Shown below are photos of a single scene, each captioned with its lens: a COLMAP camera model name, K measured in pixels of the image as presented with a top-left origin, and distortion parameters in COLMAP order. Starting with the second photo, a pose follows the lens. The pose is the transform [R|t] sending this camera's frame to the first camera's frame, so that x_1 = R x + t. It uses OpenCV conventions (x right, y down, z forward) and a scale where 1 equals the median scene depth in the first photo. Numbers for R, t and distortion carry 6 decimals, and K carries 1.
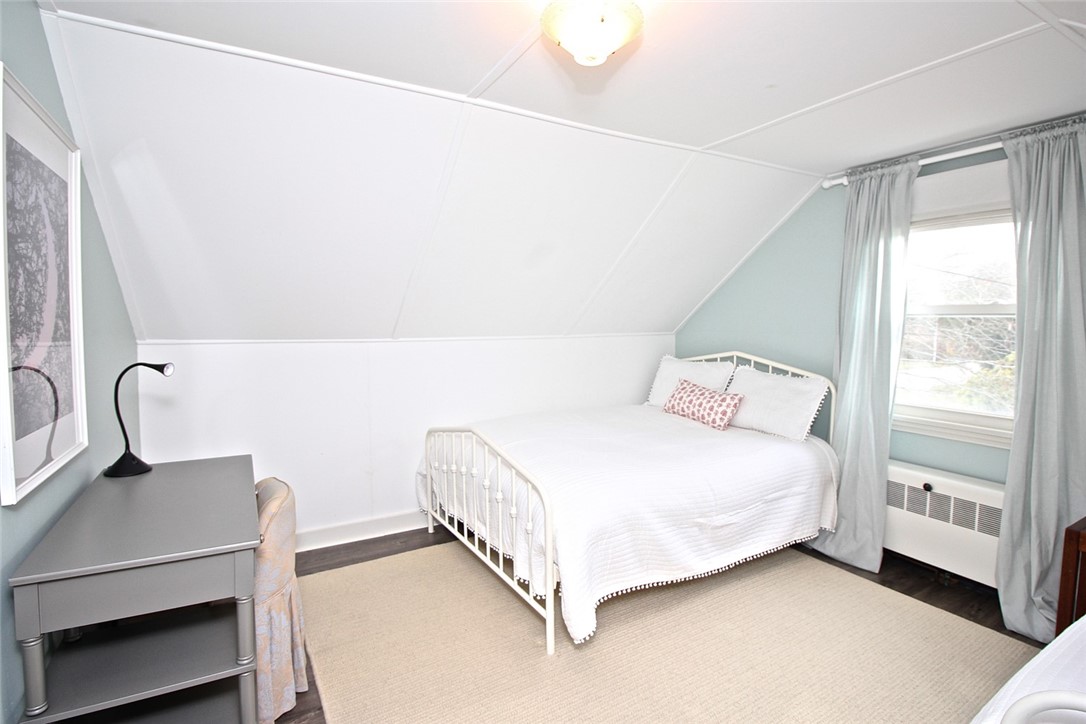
lens RADIAL K [[518.7, 0, 546.5], [0, 518.7, 356.0], [0, 0, 1]] dist [-0.024158, -0.002853]
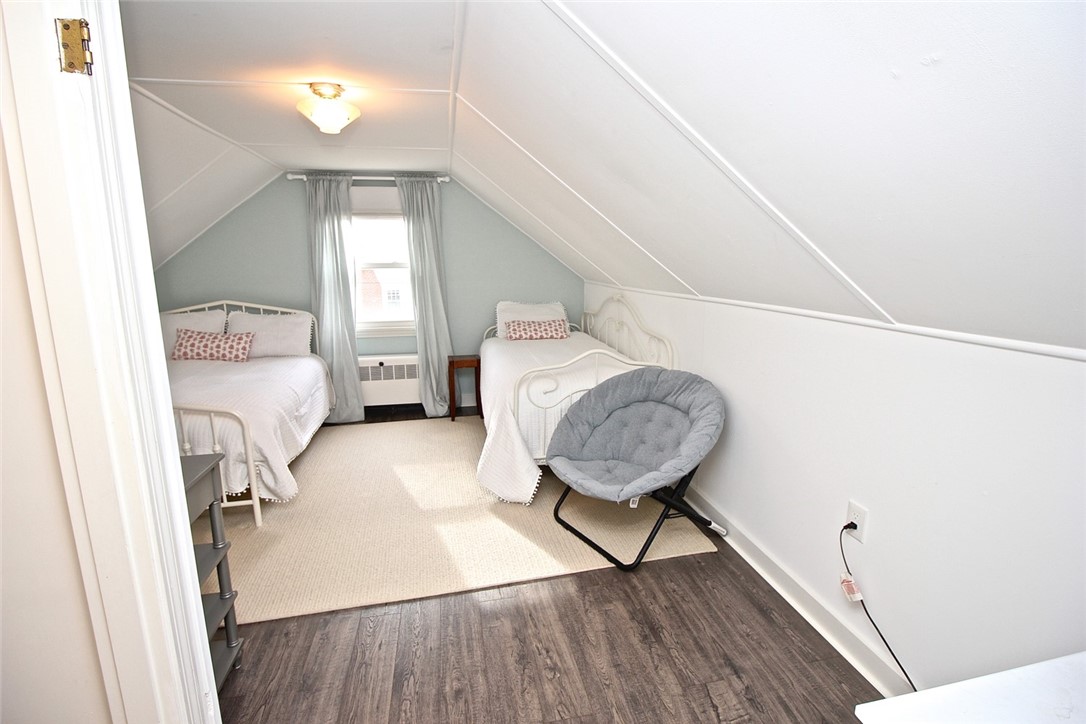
lens RADIAL K [[518.7, 0, 543.3], [0, 518.7, 356.9], [0, 0, 1]] dist [-0.024158, -0.002853]
pose [[0.304613, -0.180800, 0.935159, -0.722604], [0.079891, 0.983209, 0.164066, -0.021873], [-0.949120, 0.024734, 0.313942, -0.115743]]
